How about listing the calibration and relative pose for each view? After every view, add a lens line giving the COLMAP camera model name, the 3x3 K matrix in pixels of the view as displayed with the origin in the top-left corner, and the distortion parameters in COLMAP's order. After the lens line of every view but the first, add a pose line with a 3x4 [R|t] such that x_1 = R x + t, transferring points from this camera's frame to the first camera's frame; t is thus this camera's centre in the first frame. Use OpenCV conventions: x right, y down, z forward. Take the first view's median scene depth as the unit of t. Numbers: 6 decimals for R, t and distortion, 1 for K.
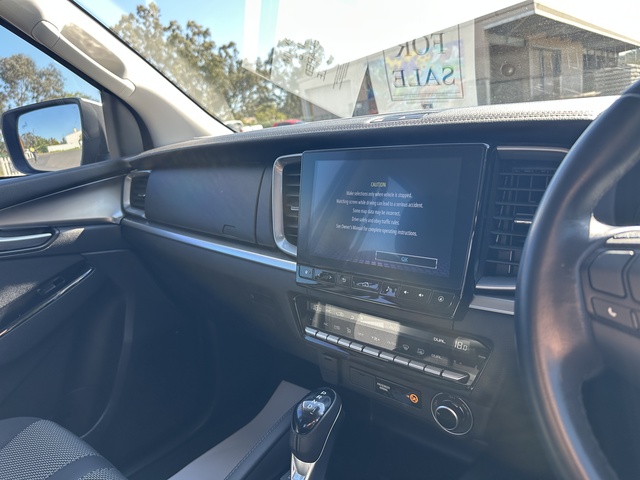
lens RADIAL K [[454.8, 0, 311.0], [0, 454.8, 241.9], [0, 0, 1]] dist [0.006081, -0.030726]
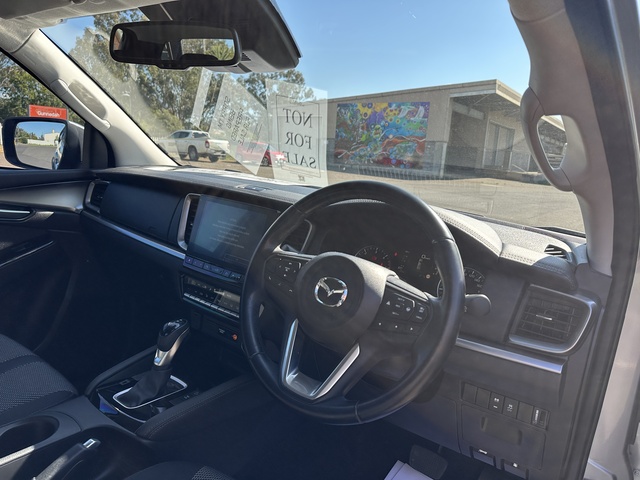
lens RADIAL K [[454.8, 0, 324.2], [0, 454.8, 240.5], [0, 0, 1]] dist [0.006081, -0.030726]
pose [[0.975456, 0.176944, 0.131056, 0.179006], [-0.168262, 0.982909, -0.074680, 0.023050], [-0.142030, 0.050796, 0.988558, -0.592391]]
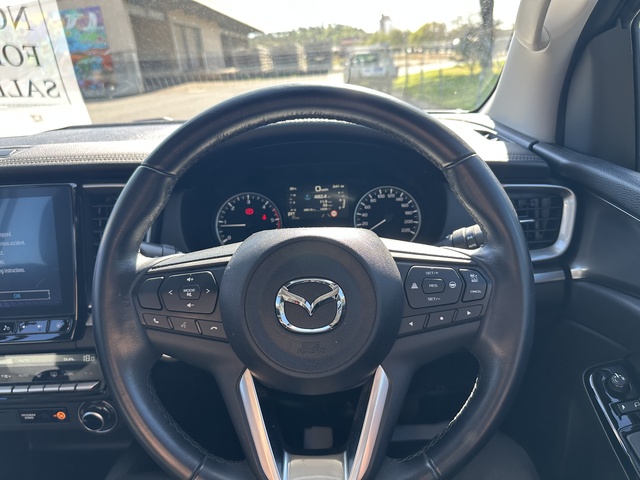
lens RADIAL K [[454.8, 0, 326.2], [0, 454.8, 243.2], [0, 0, 1]] dist [0.006081, -0.030726]
pose [[0.748984, -0.184747, 0.636311, 0.058038], [0.148229, 0.982721, 0.110847, -0.052378], [-0.645795, 0.011297, 0.763427, -0.143991]]
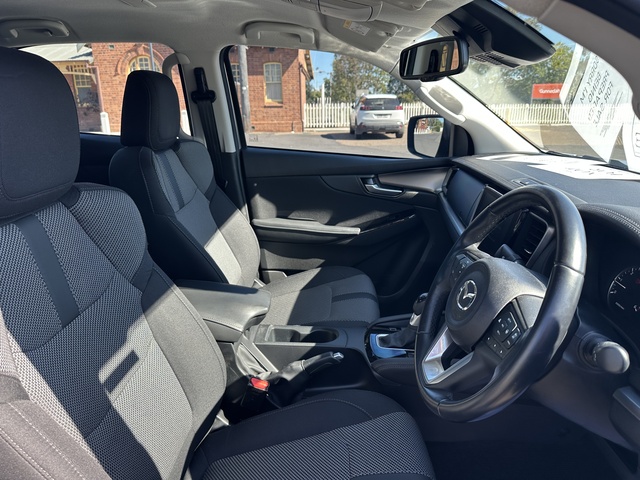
lens RADIAL K [[454.8, 0, 322.9], [0, 454.8, 240.2], [0, 0, 1]] dist [0.006081, -0.030726]
pose [[0.619265, 0.320818, -0.716649, 0.700164], [-0.251554, 0.945672, 0.205972, -0.140965], [0.743795, 0.052724, 0.666325, -0.548763]]
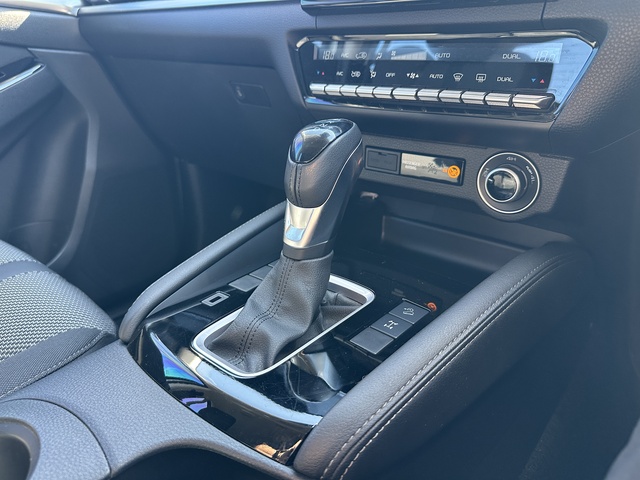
lens RADIAL K [[454.8, 0, 313.8], [0, 454.8, 244.8], [0, 0, 1]] dist [0.006081, -0.030726]
pose [[0.998385, 0.050723, 0.025570, -0.009089], [-0.054047, 0.986778, 0.152801, 0.241694], [-0.017481, -0.153936, 0.987926, 0.172877]]
